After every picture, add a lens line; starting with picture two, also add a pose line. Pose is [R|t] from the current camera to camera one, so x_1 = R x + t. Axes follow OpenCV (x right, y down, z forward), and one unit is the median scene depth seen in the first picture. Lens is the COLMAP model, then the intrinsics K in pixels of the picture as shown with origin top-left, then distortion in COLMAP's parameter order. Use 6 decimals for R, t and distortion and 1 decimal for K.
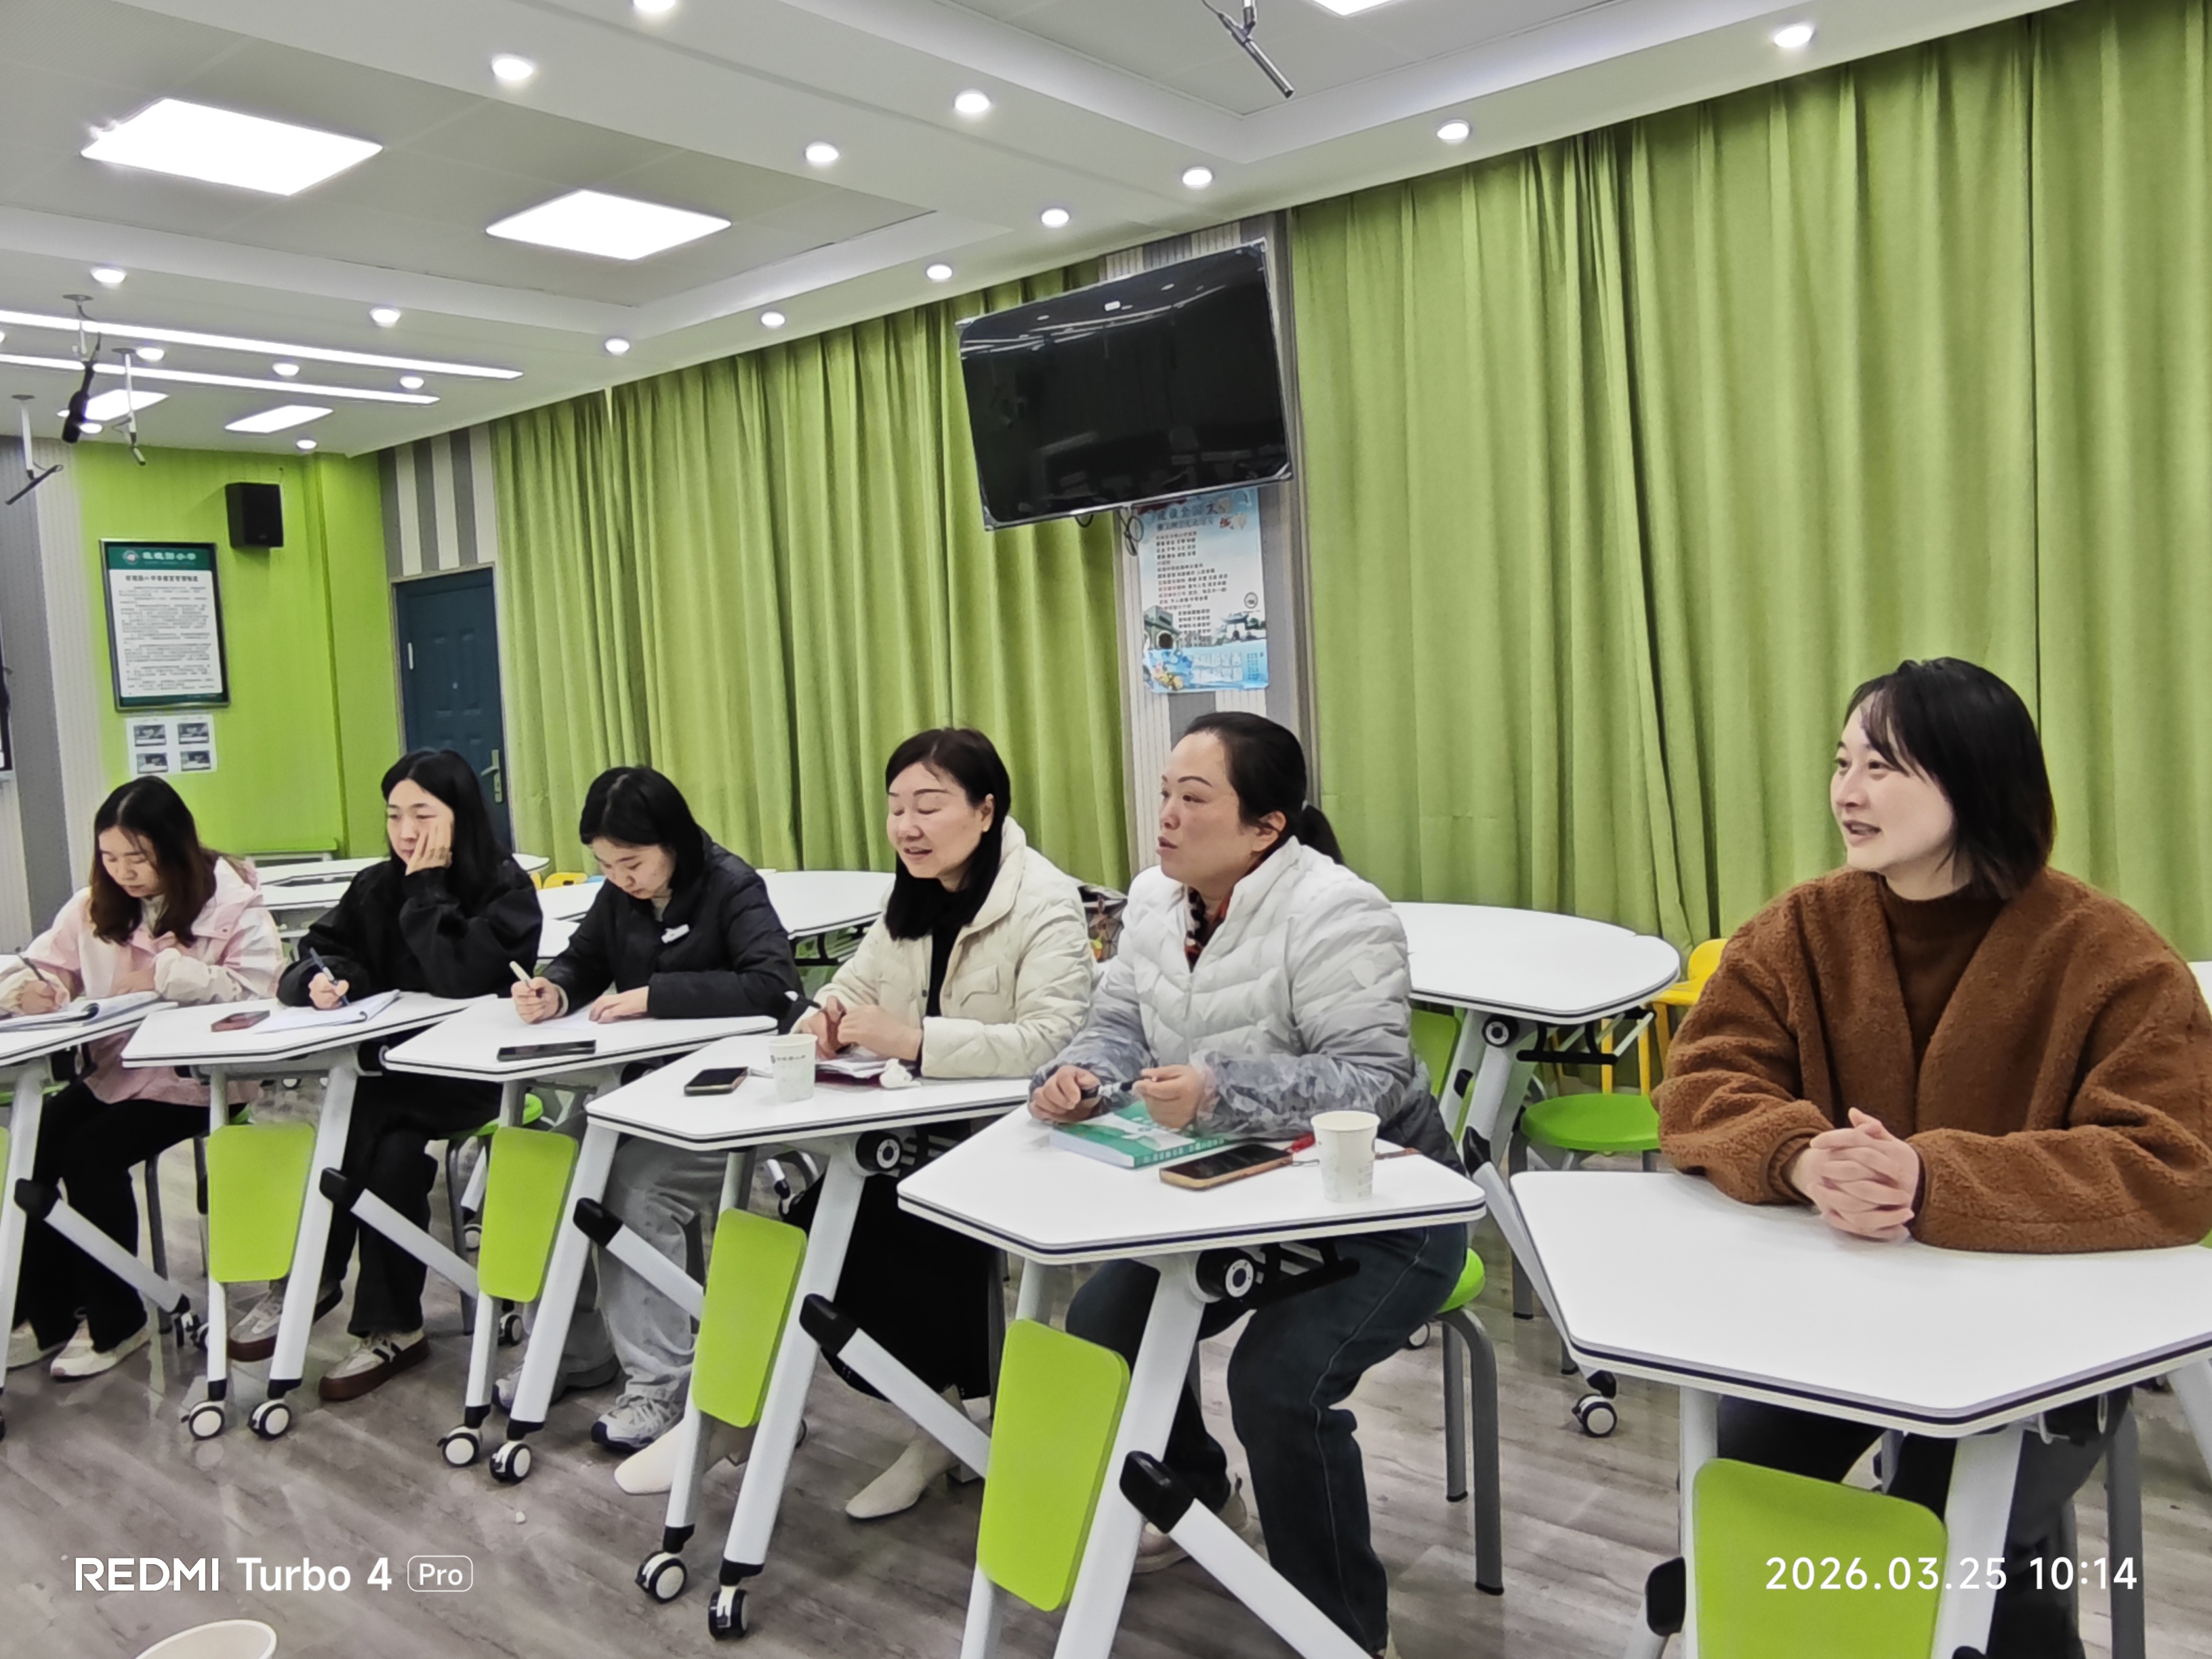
lens RADIAL K [[1692.9, 0, 1106.0], [0, 1692.9, 829.5], [0, 0, 1]] dist [-0.001430, -0.005871]
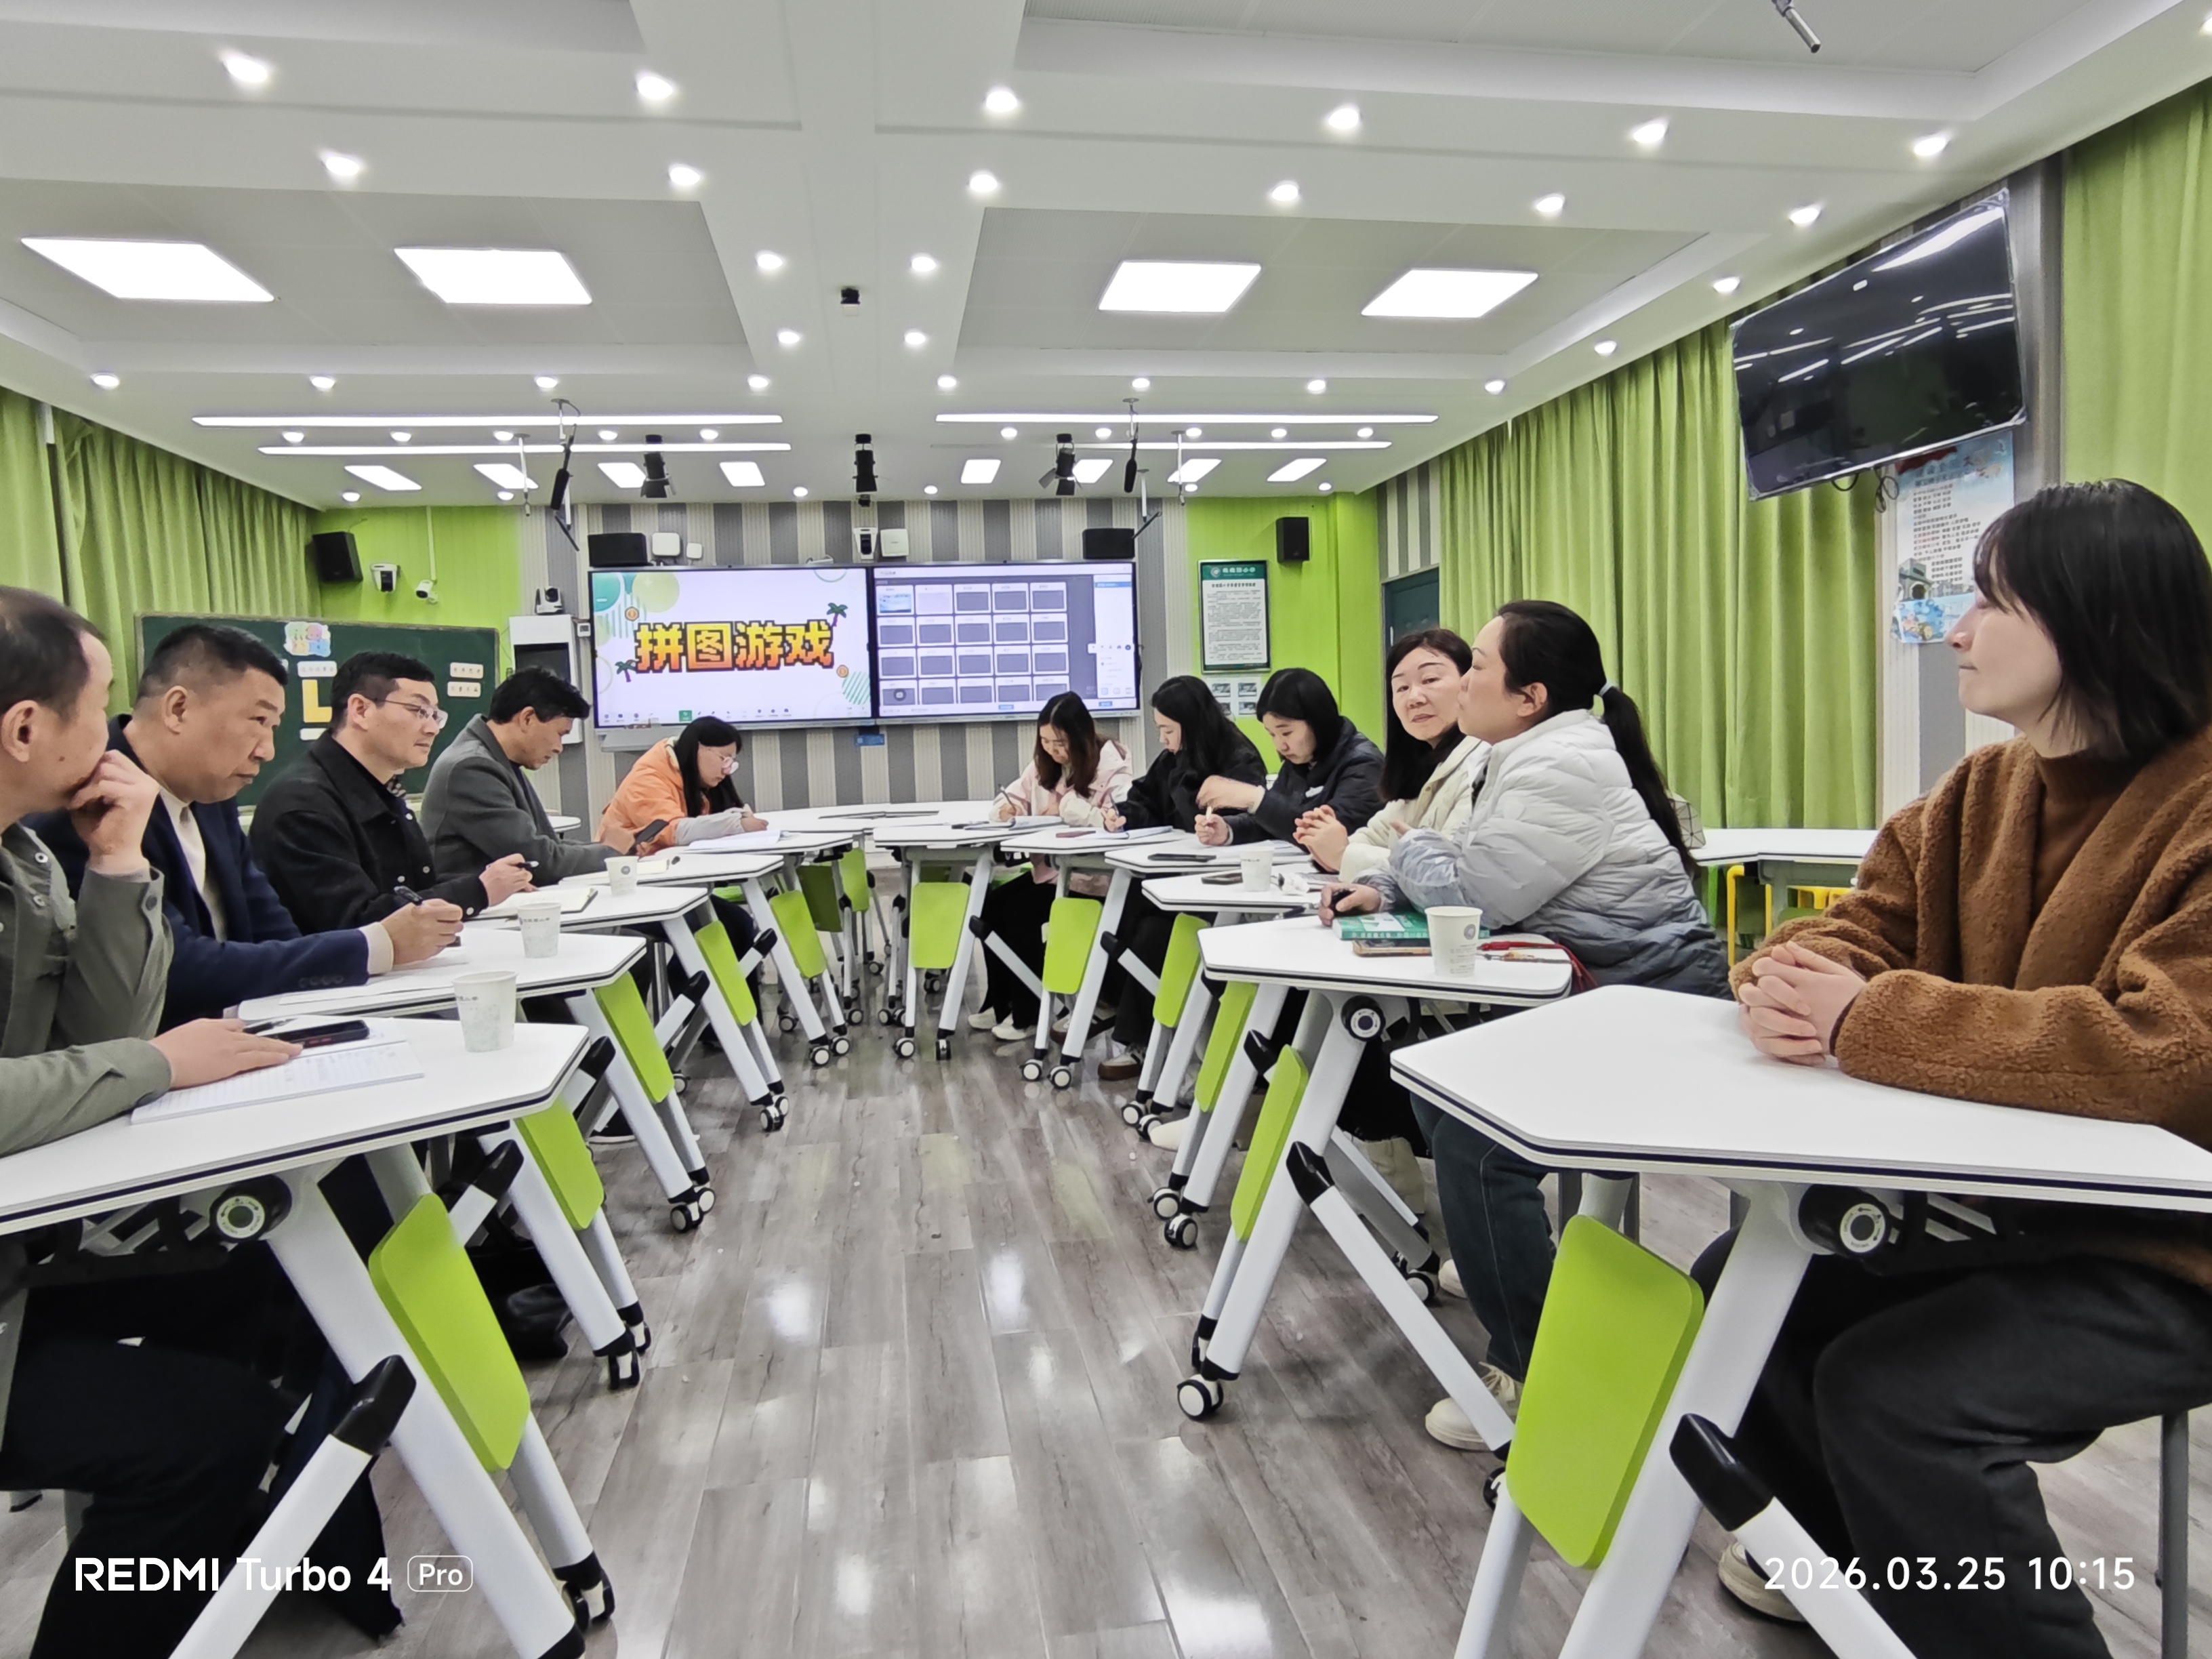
lens RADIAL K [[1326.0, 0, 1106.0], [0, 1326.0, 829.5], [0, 0, 1]] dist [-0.002186, -0.002864]
pose [[0.760110, 0.072774, -0.645707, 0.199018], [-0.054057, 0.997346, 0.048771, 0.025771], [0.647543, -0.002166, 0.762026, 0.031702]]
